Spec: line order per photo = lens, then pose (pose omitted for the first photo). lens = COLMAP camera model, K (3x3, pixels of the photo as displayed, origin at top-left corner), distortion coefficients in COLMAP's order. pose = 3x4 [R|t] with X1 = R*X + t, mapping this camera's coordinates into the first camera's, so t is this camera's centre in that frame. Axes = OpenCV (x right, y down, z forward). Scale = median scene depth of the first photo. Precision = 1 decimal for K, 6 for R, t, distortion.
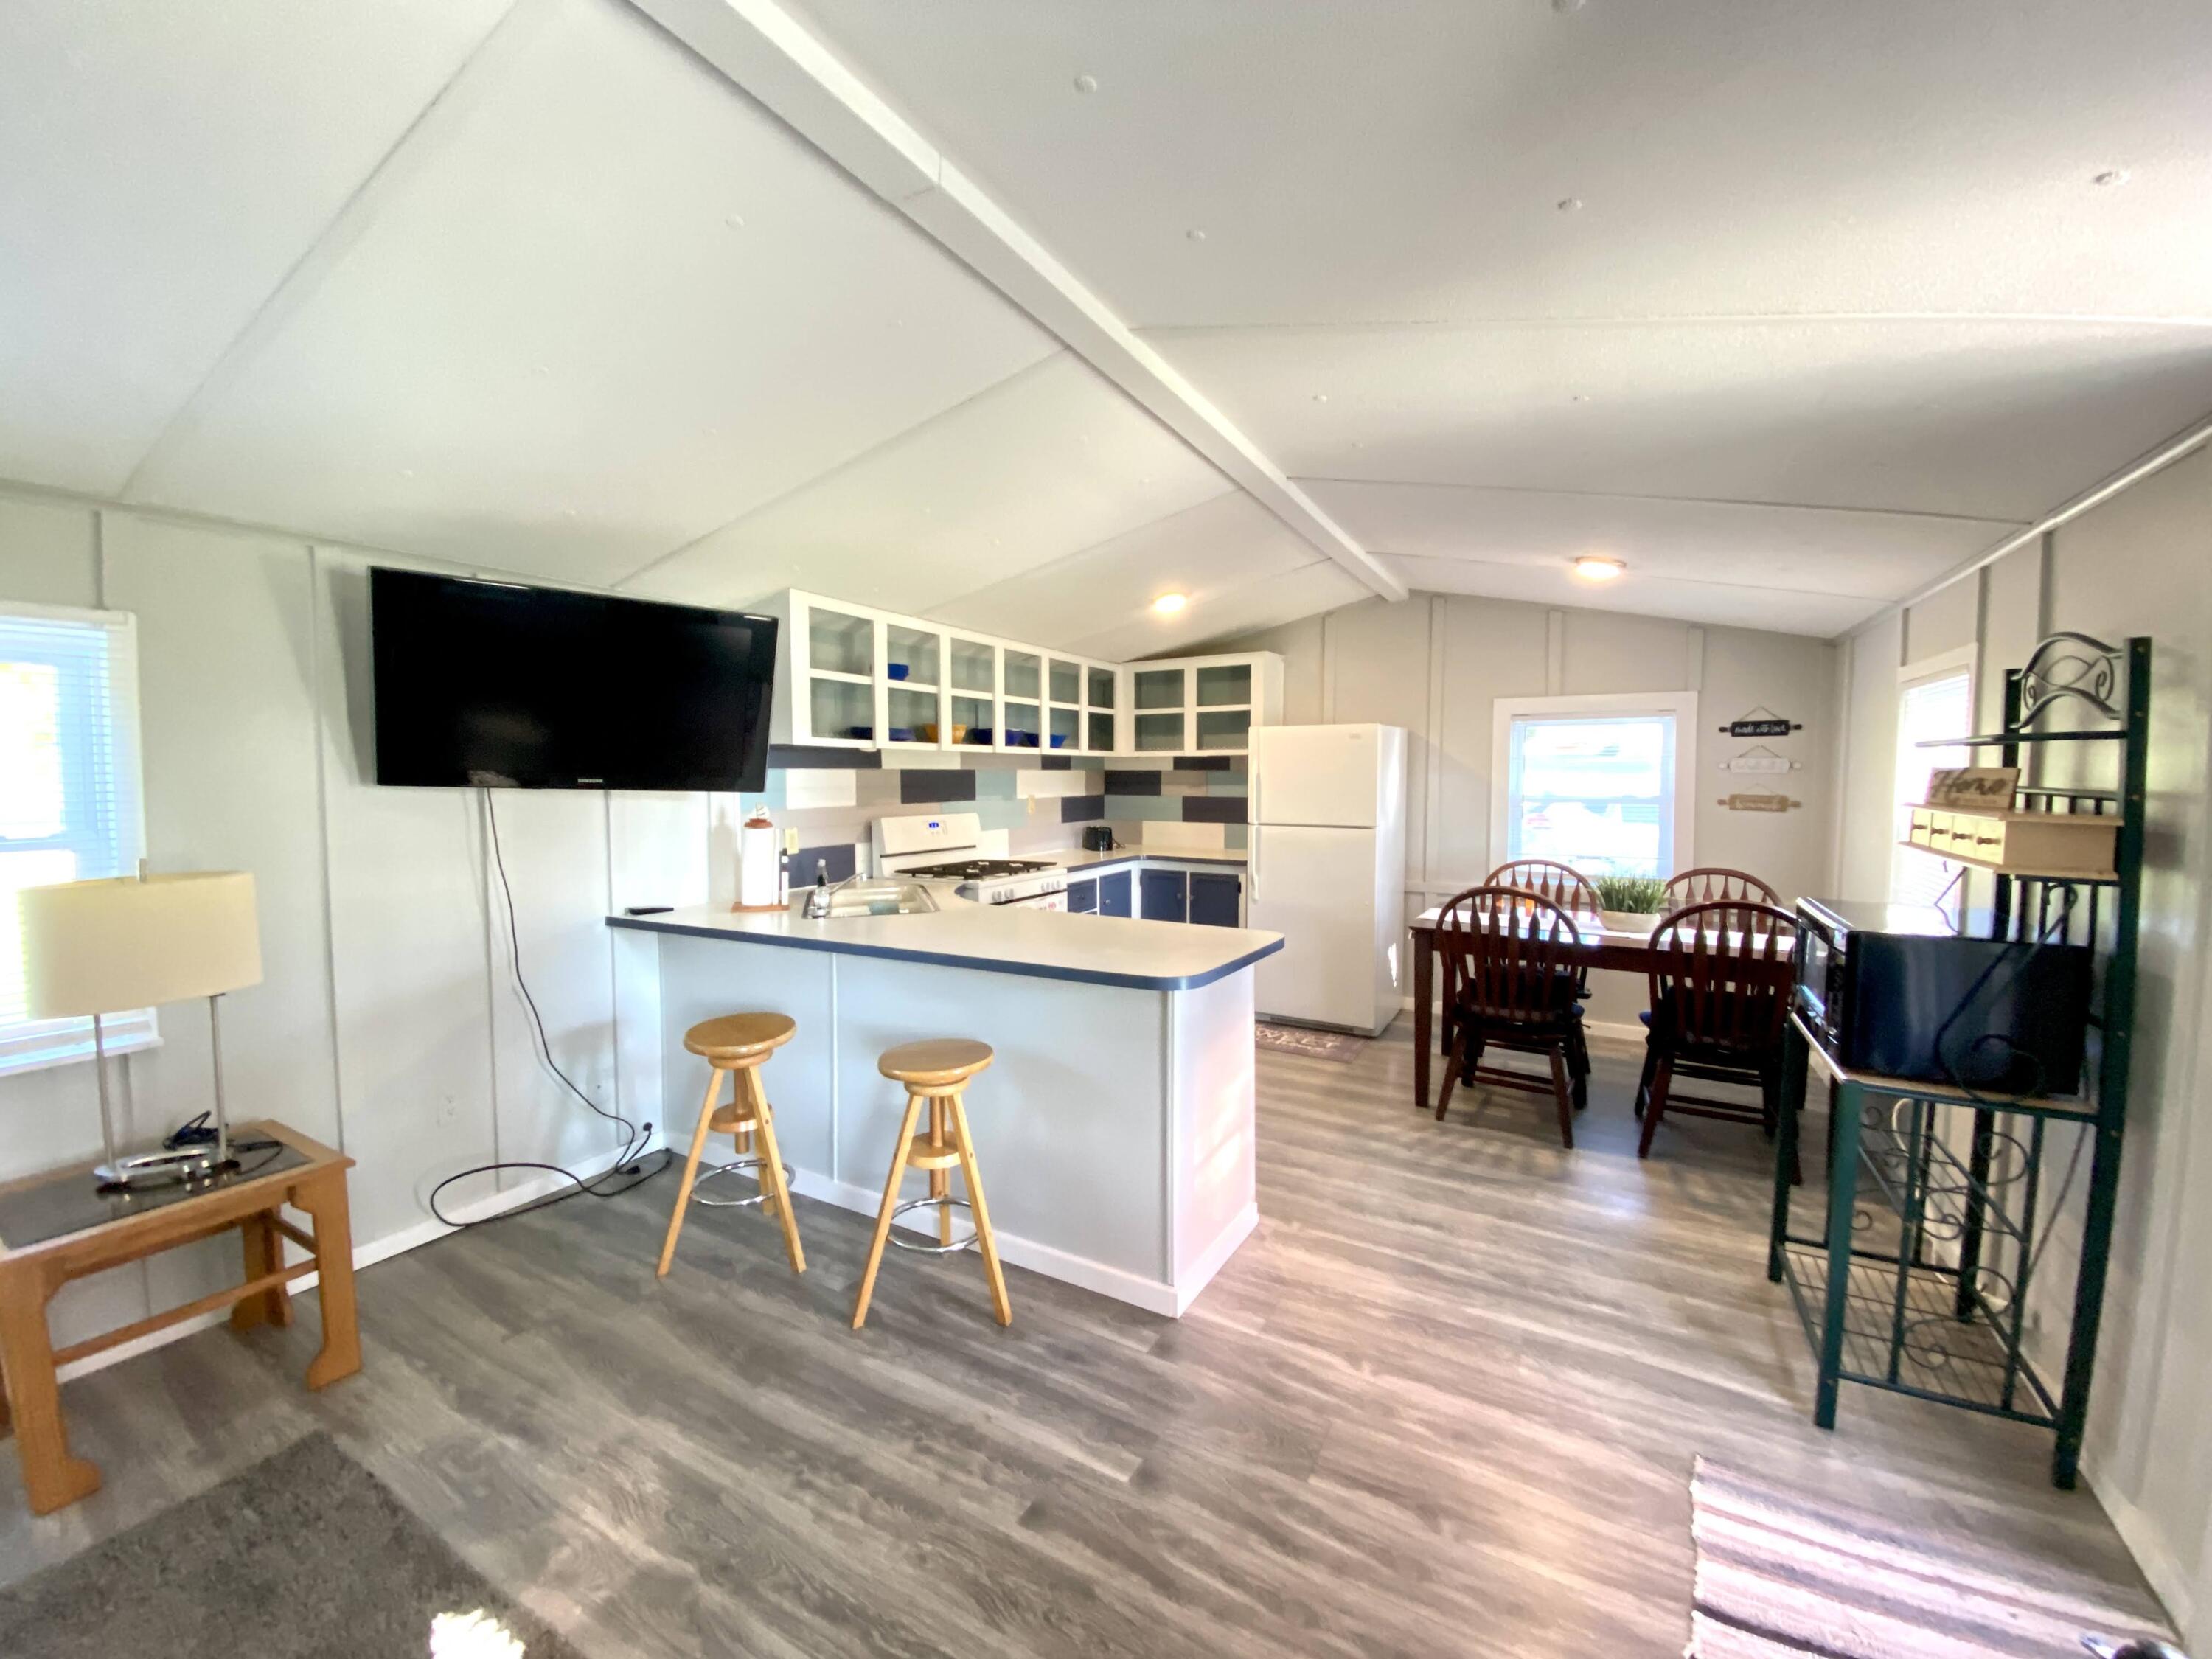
lens RADIAL K [[890.2, 0, 1092.4], [0, 890.2, 844.5], [0, 0, 1]] dist [0.001652, -0.000117]
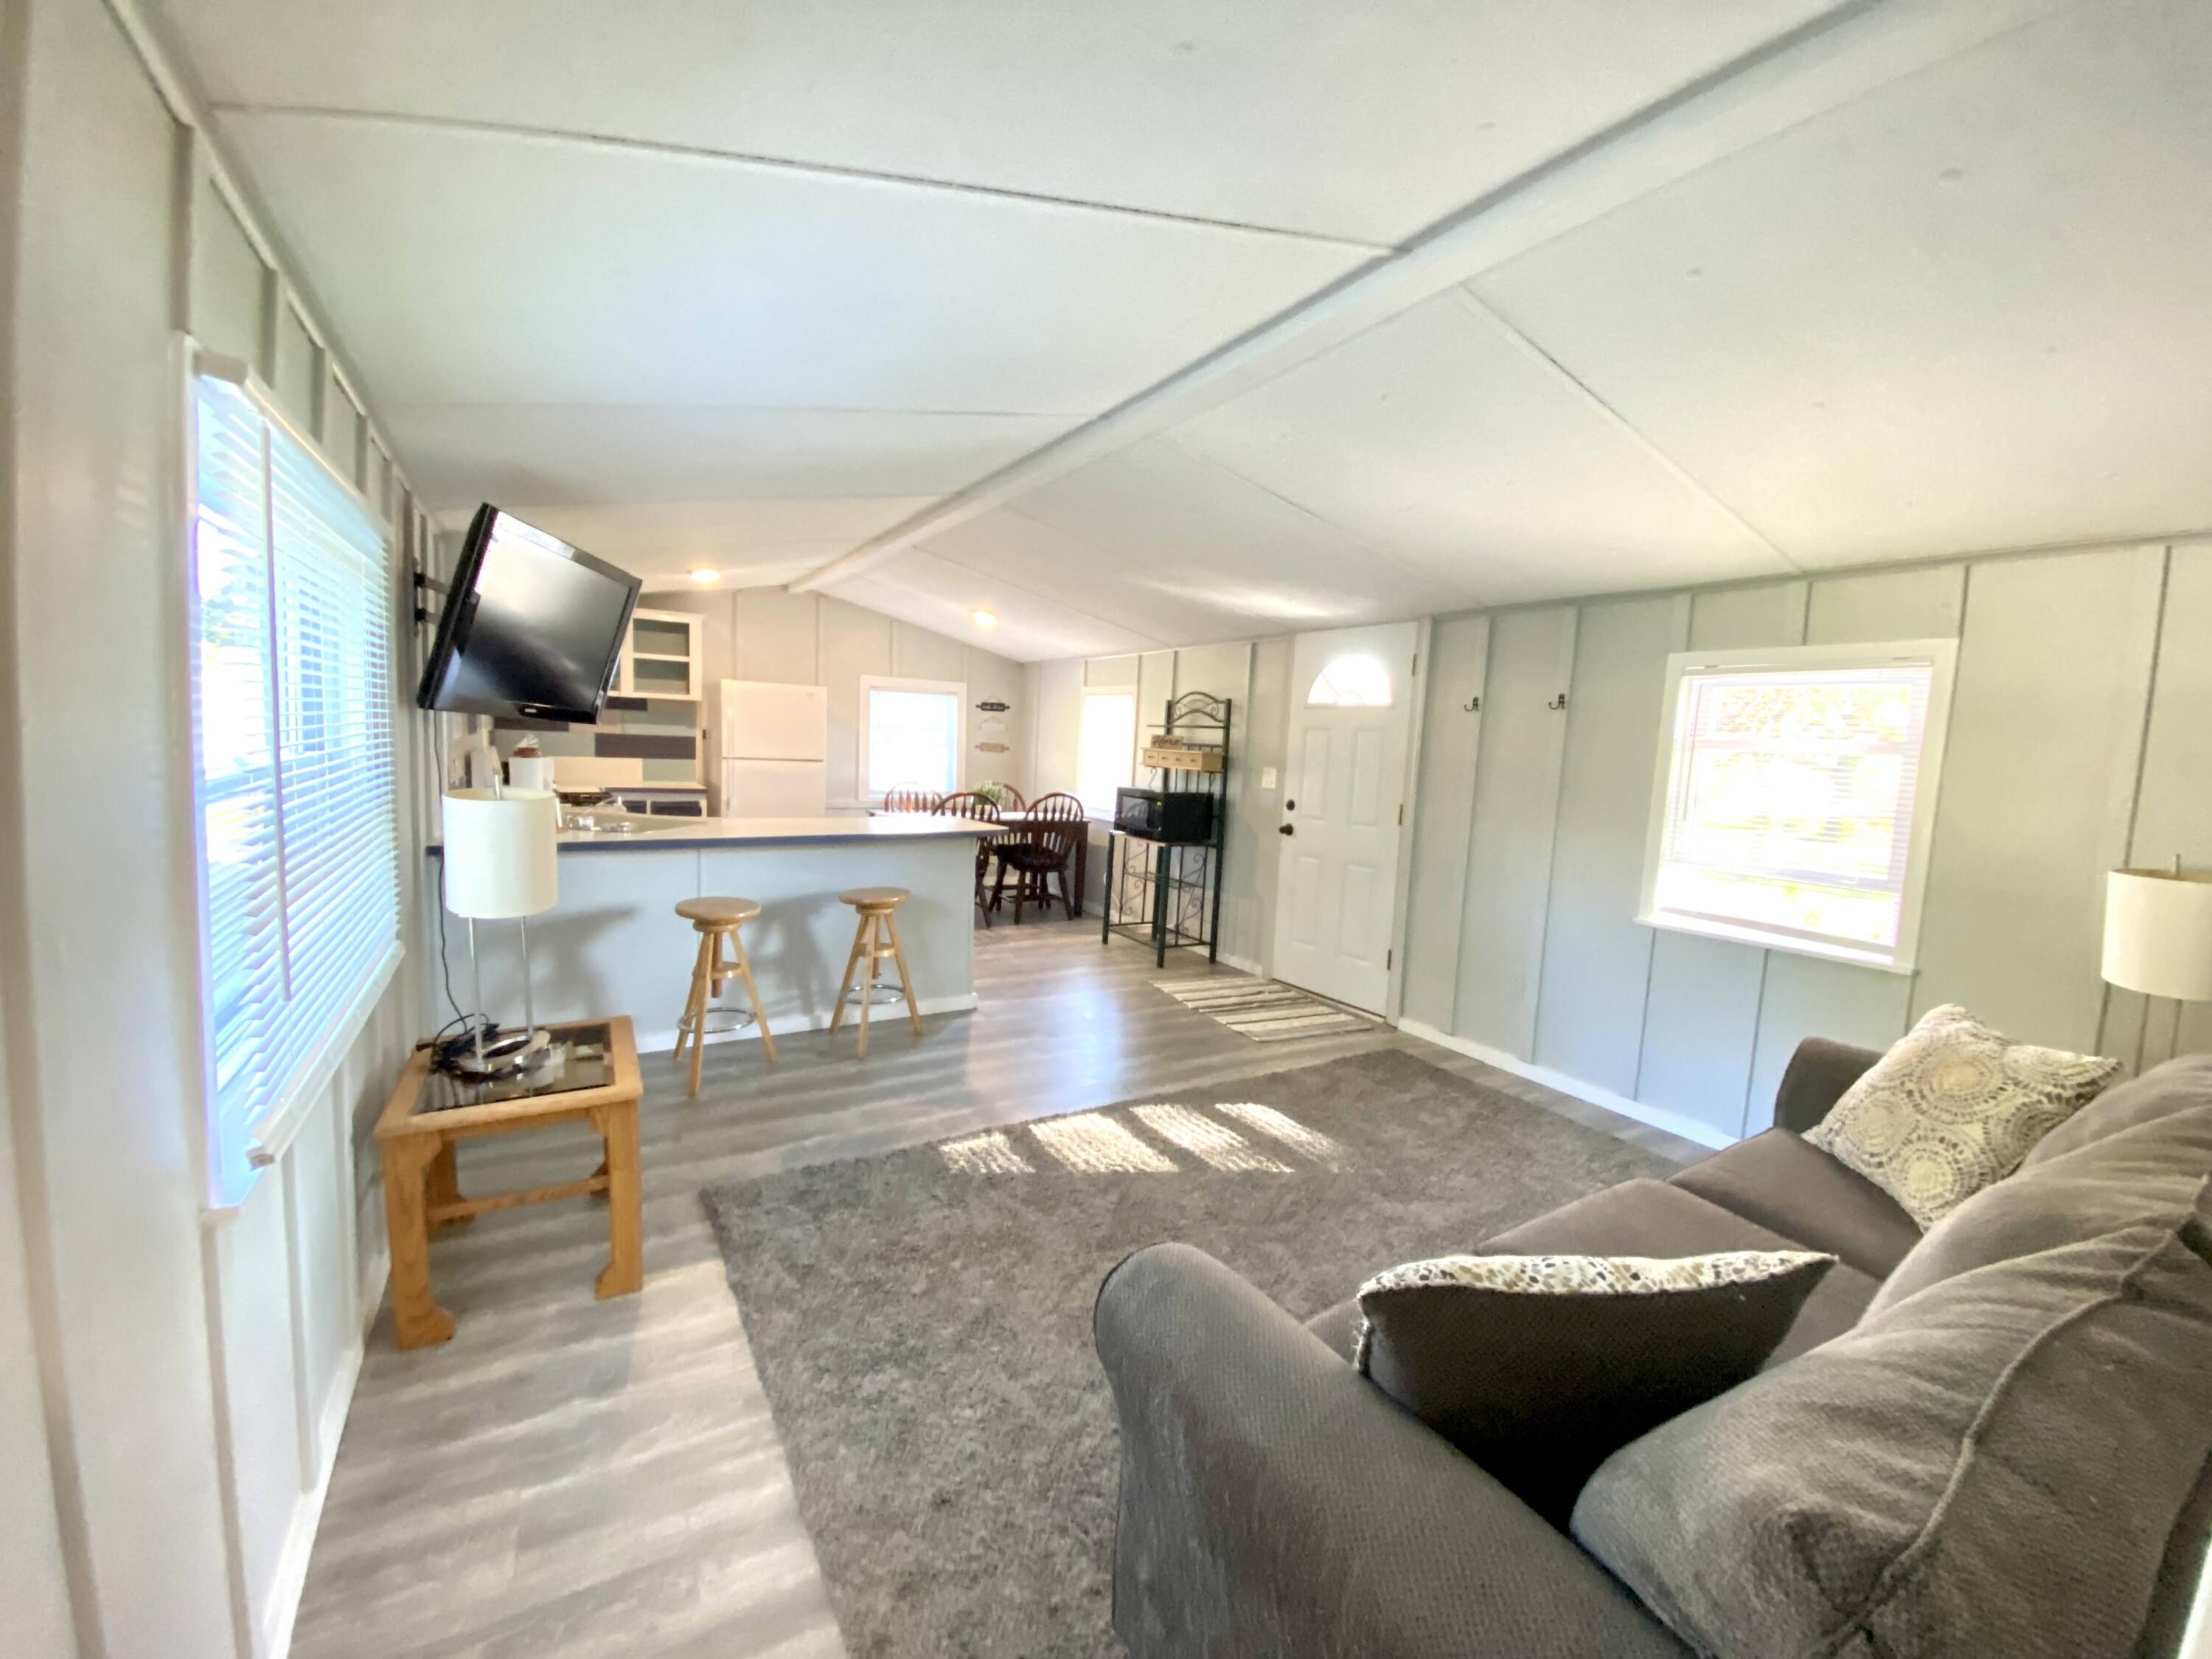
lens RADIAL K [[890.5, 0, 1097.0], [0, 890.5, 821.8], [0, 0, 1]] dist [0.003278, 0.000044]
pose [[0.502118, -0.052414, 0.863209, -0.747719], [0.021672, 0.998611, 0.048030, 0.020992], [-0.864527, -0.005409, 0.502556, -0.091286]]
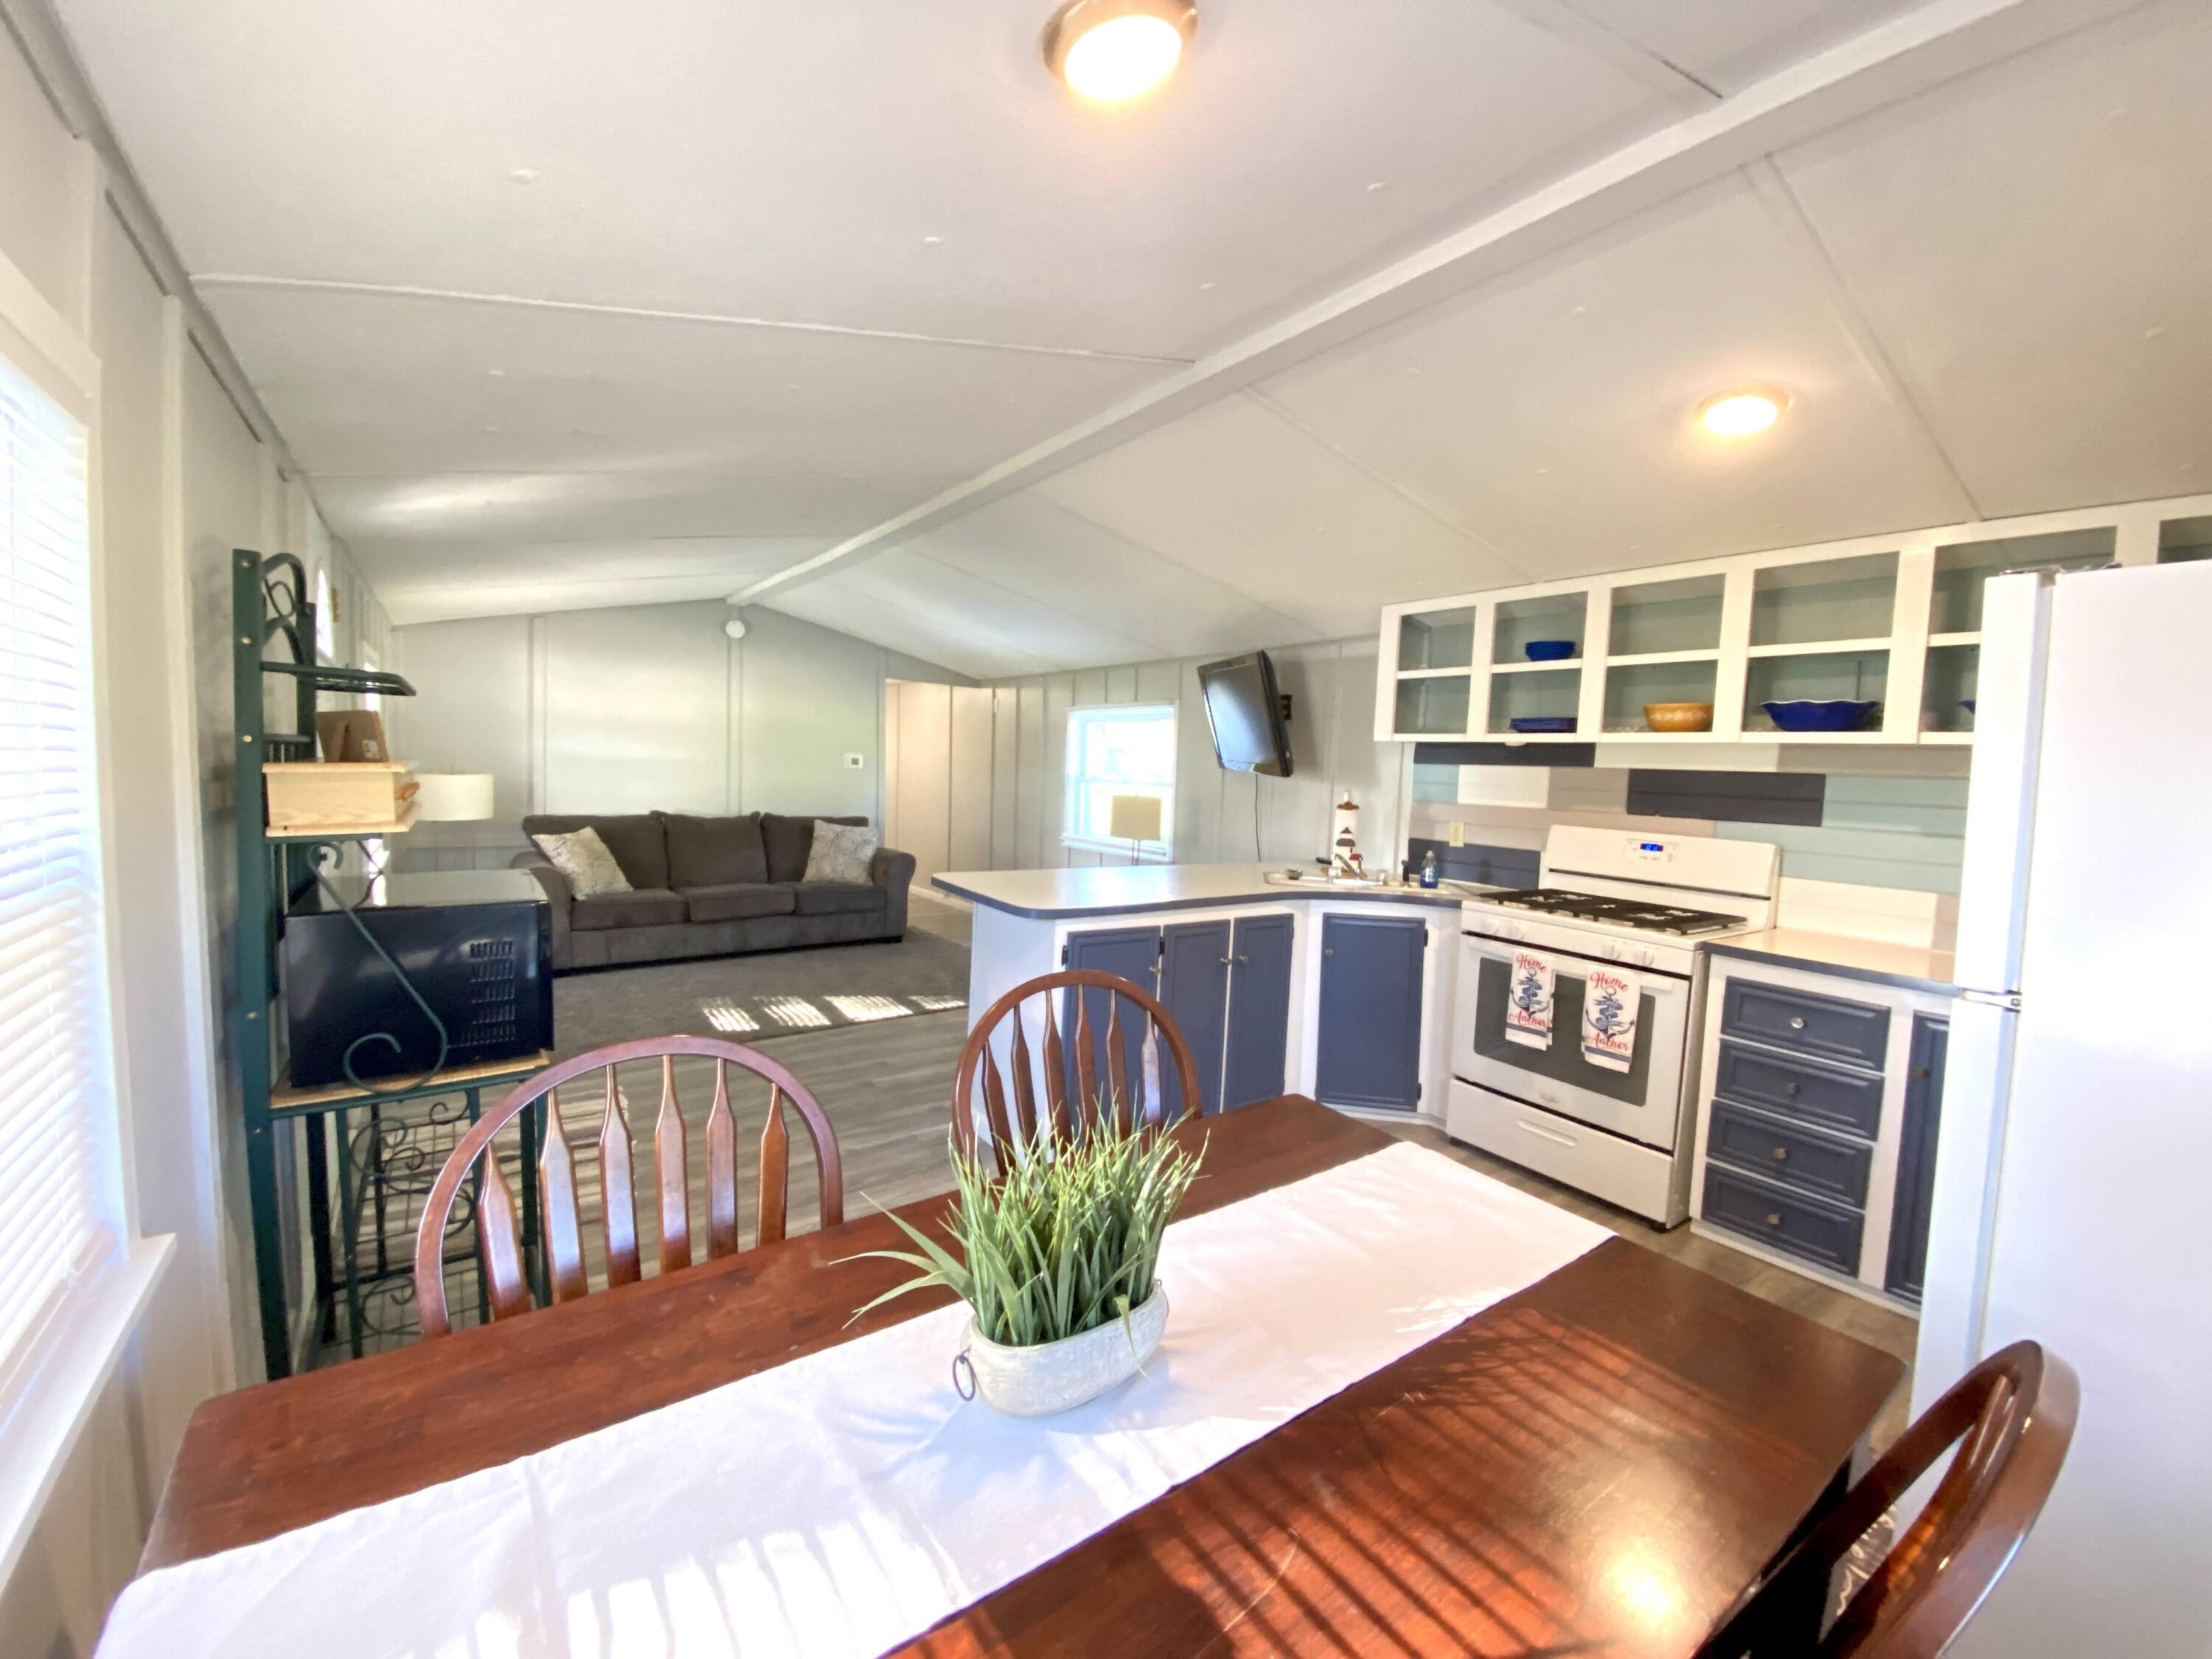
lens RADIAL K [[893.1, 0, 1097.8], [0, 893.1, 828.7], [0, 0, 1]] dist [0.003519, 0.000104]
pose [[-0.429460, 0.068745, -0.900466, 0.704350], [-0.097941, 0.987672, 0.122114, -0.085360], [0.897759, 0.140636, -0.417432, 0.950912]]
